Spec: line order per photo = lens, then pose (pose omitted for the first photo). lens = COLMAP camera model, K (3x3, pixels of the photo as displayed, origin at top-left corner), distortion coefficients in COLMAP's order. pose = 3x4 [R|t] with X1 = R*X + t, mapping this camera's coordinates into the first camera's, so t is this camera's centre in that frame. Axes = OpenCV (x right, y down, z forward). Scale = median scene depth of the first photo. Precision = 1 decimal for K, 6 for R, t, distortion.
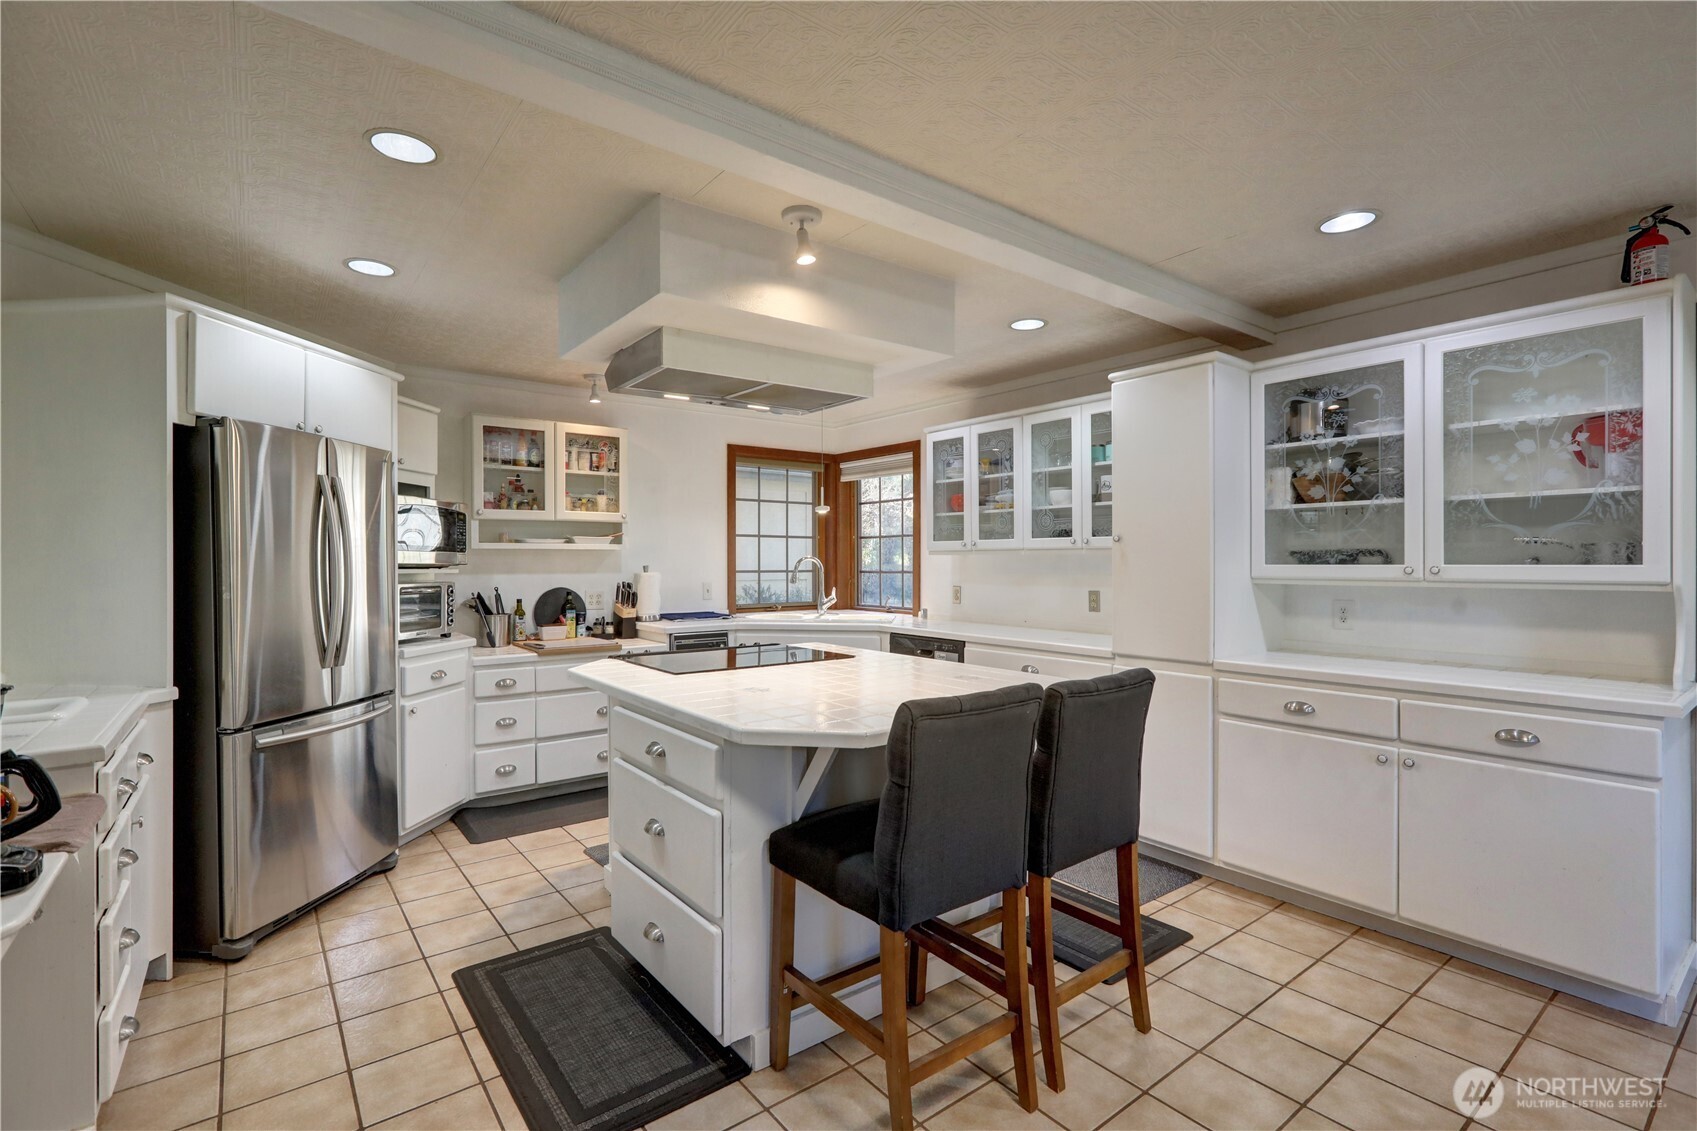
lens RADIAL K [[773.1, 0, 816.7], [0, 773.1, 567.8], [0, 0, 1]] dist [0.000600, 0.001275]
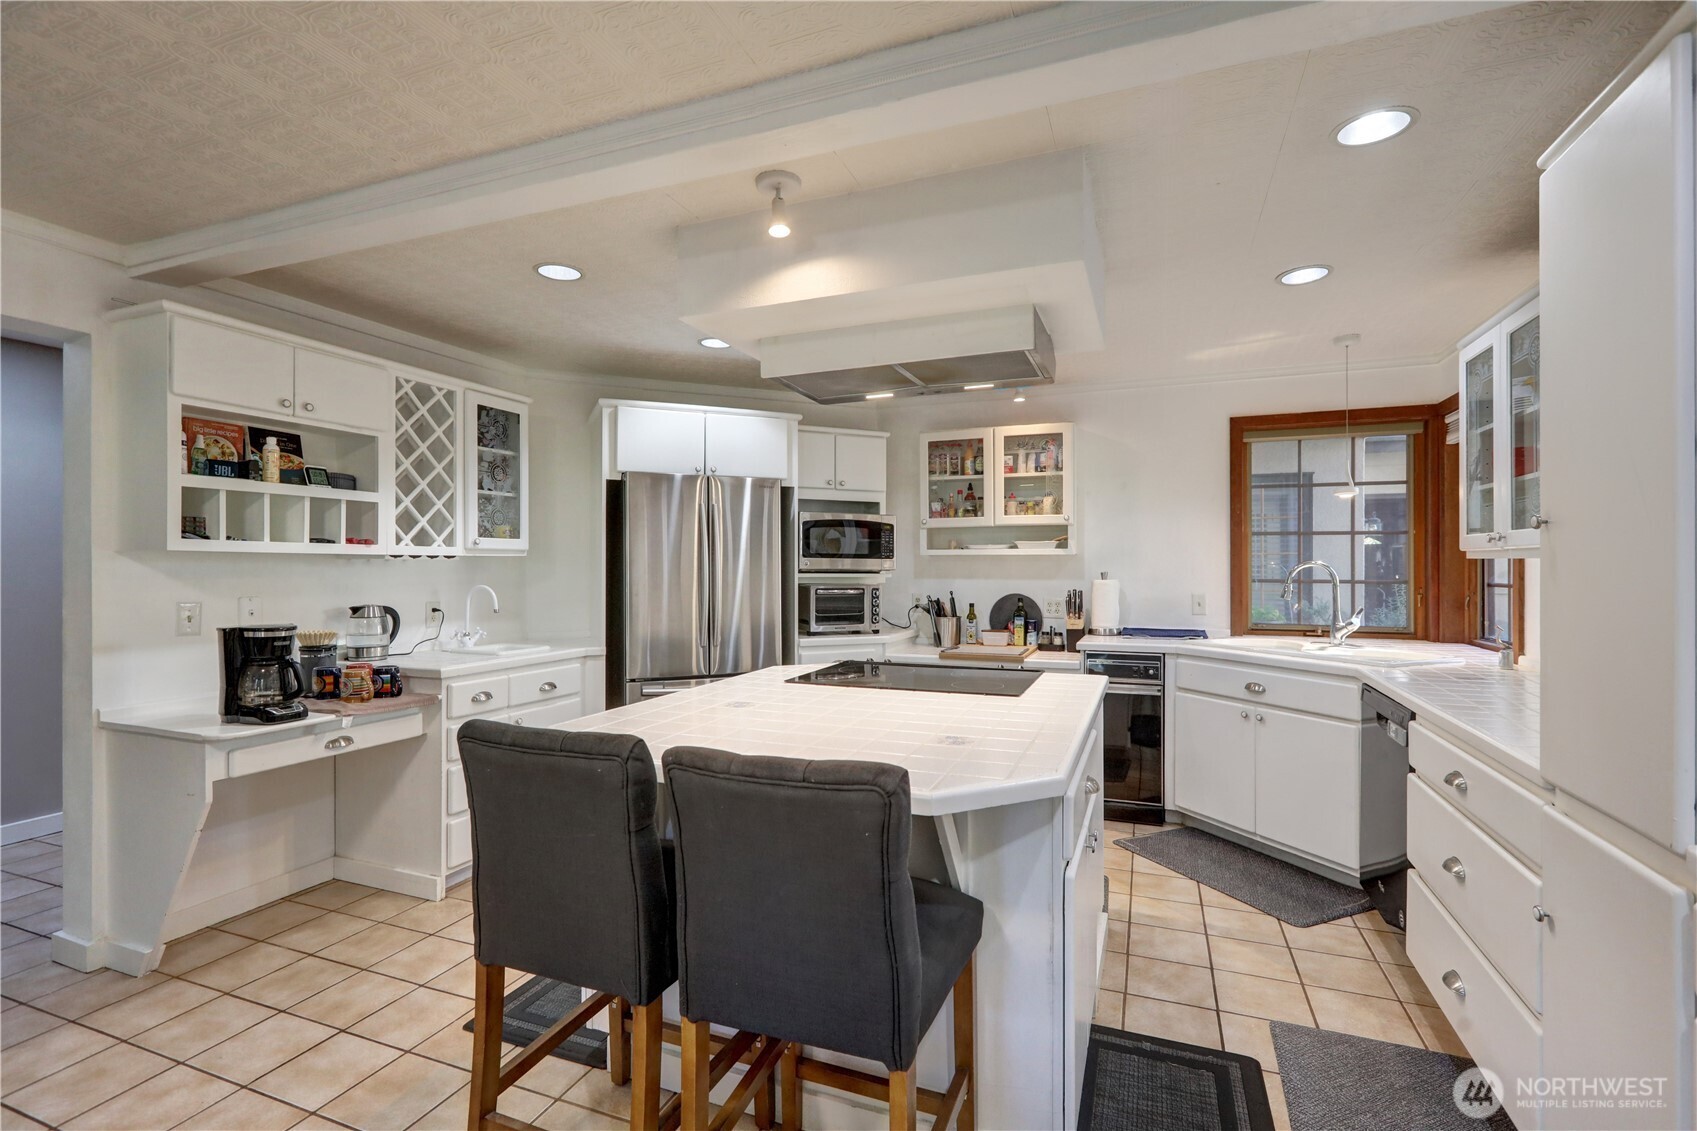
lens RADIAL K [[773.1, 0, 847.0], [0, 773.1, 561.9], [0, 0, 1]] dist [0.000600, 0.001275]
pose [[0.523638, -0.003649, -0.851933, 0.405725], [-0.008417, 0.999920, -0.009456, -0.003948], [0.851899, 0.012122, 0.523565, 0.311319]]
